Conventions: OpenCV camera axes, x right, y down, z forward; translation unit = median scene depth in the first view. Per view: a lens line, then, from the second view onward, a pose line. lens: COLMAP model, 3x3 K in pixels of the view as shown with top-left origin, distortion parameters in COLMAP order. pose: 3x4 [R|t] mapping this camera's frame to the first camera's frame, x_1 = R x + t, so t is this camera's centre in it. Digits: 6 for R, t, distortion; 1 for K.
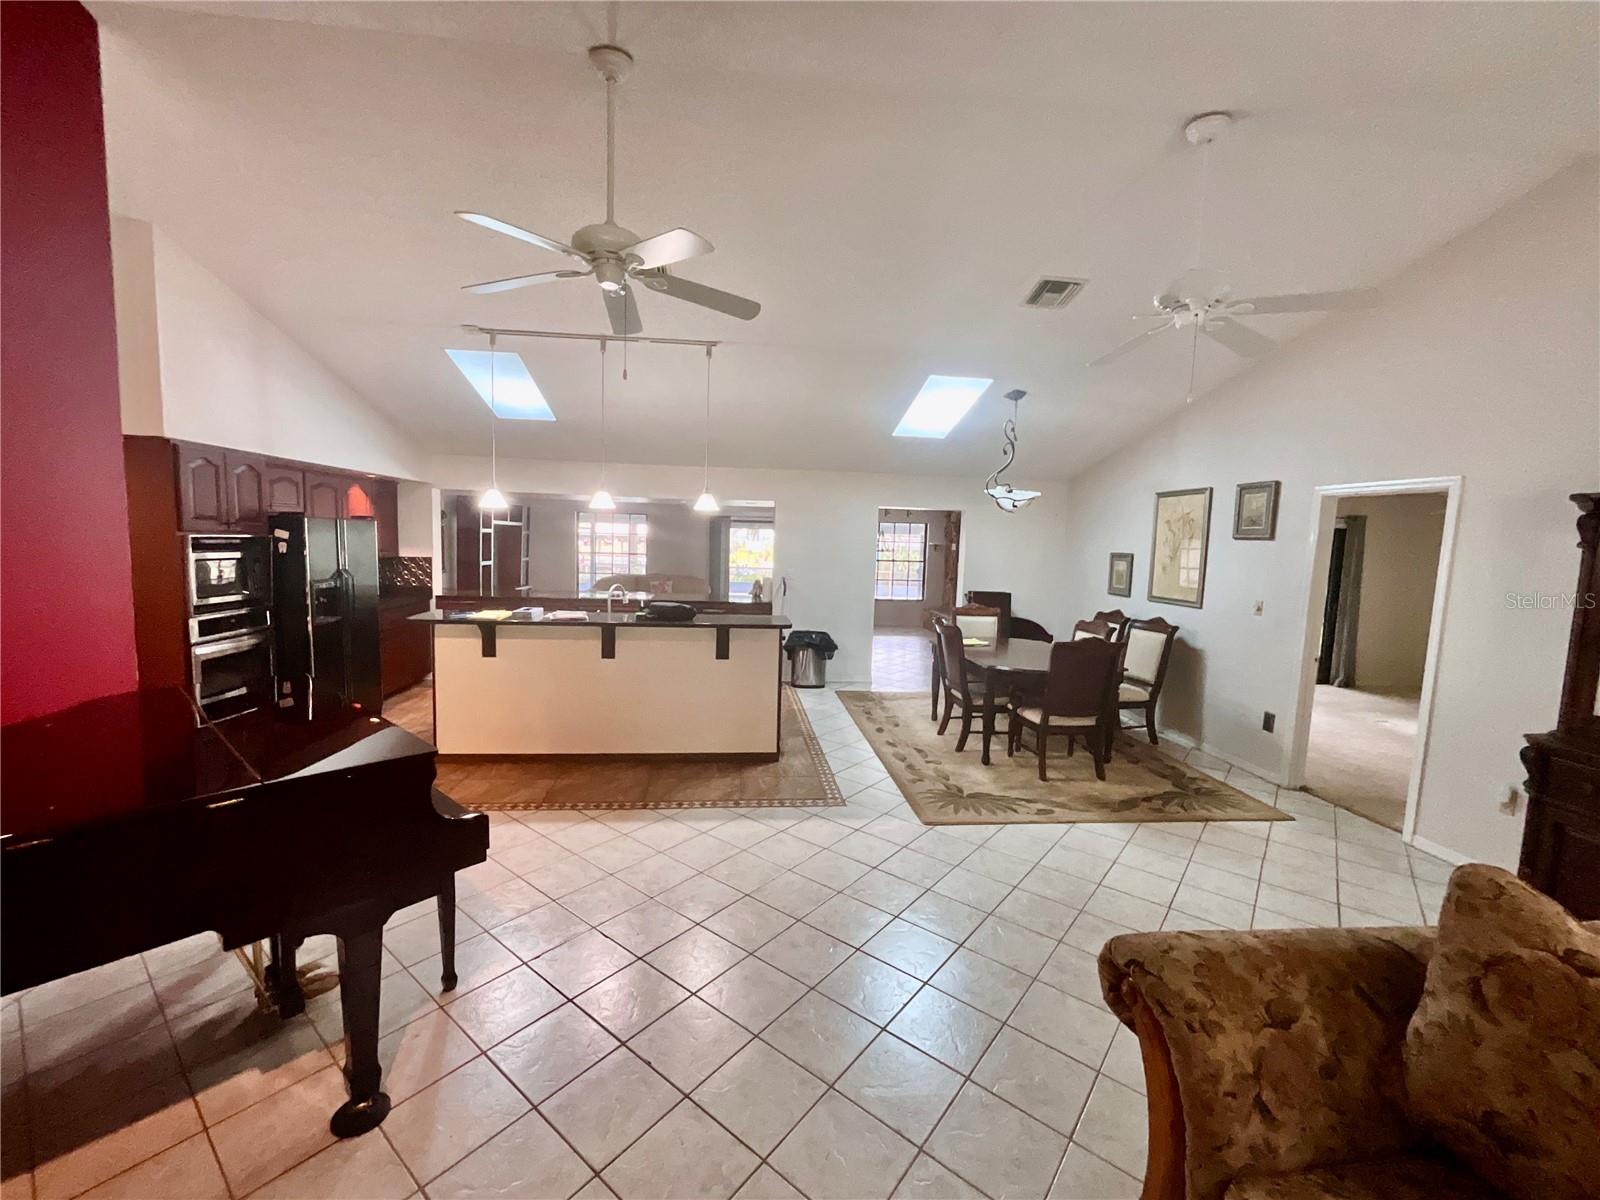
lens RADIAL K [[647.7, 0, 797.6], [0, 647.7, 599.7], [0, 0, 1]] dist [0.001354, -0.000039]
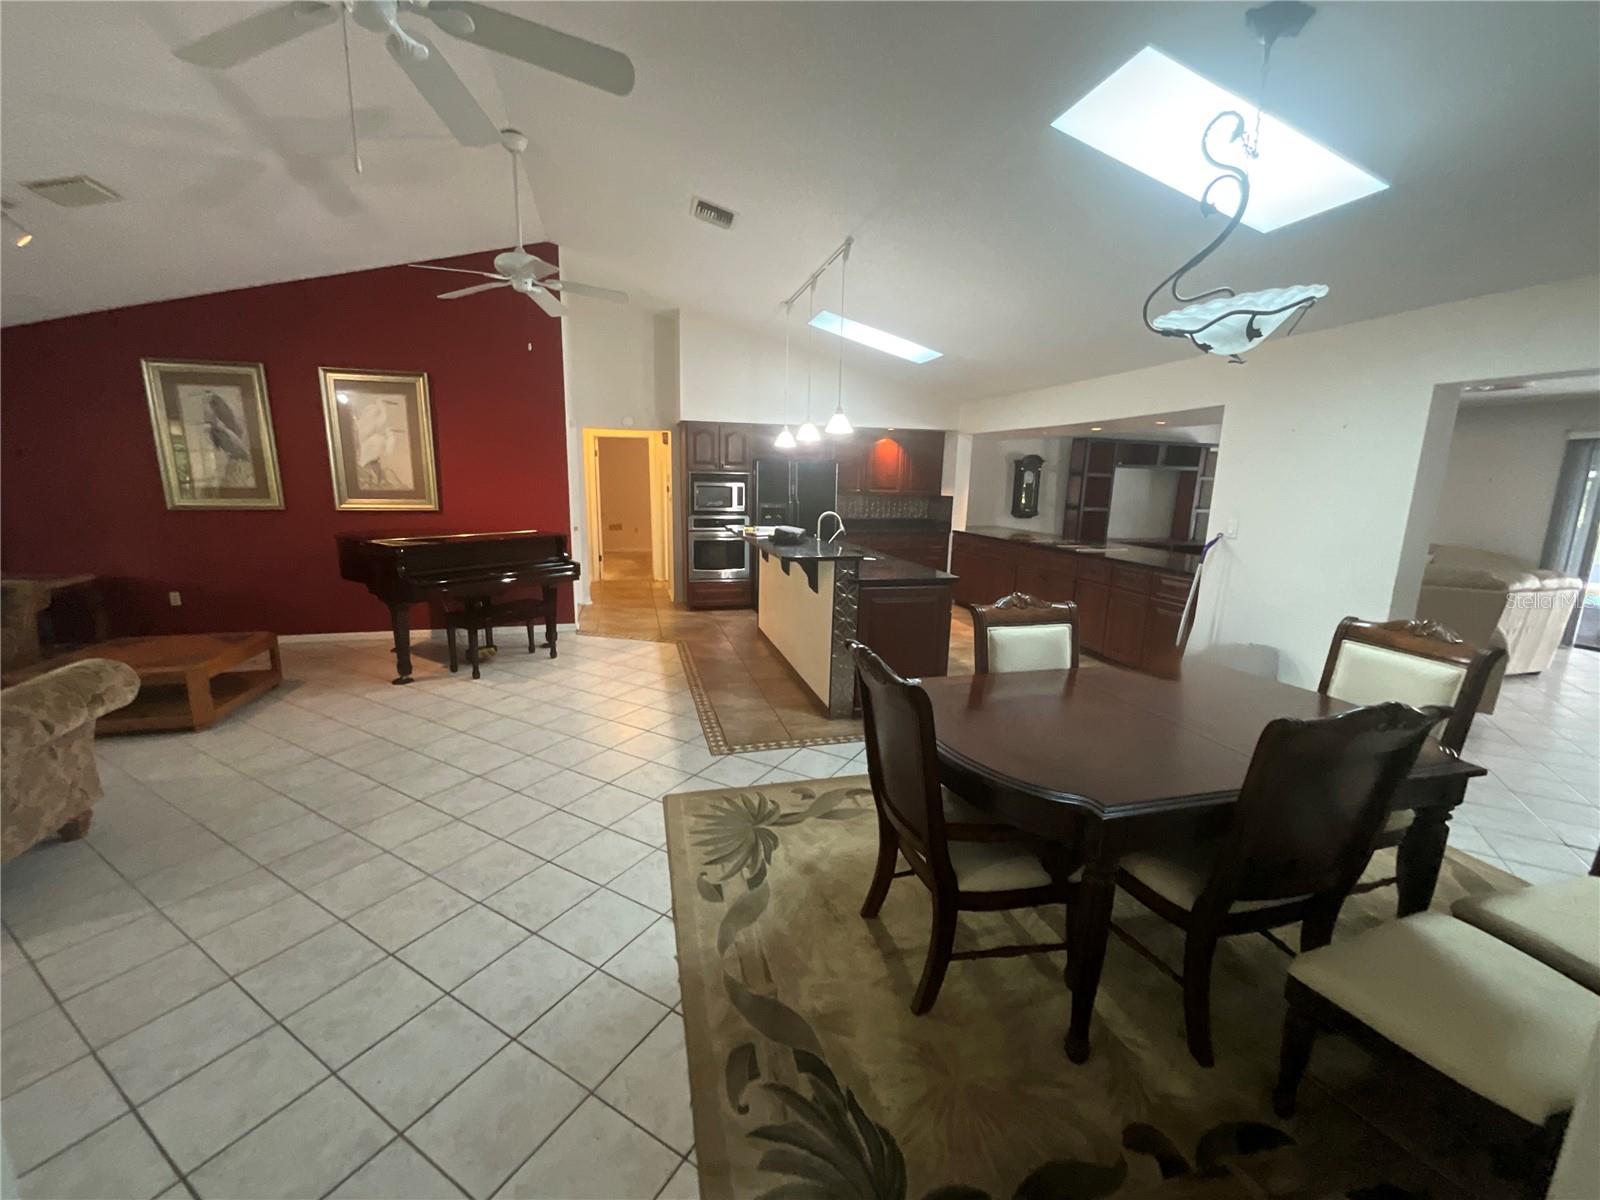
lens RADIAL K [[647.7, 0, 797.6], [0, 647.7, 599.7], [0, 0, 1]] dist [0.001354, -0.000039]
pose [[0.150797, 0.156490, -0.976100, 0.920641], [-0.105724, 0.984281, 0.141468, -0.033578], [0.982895, 0.081865, 0.164971, 0.936556]]
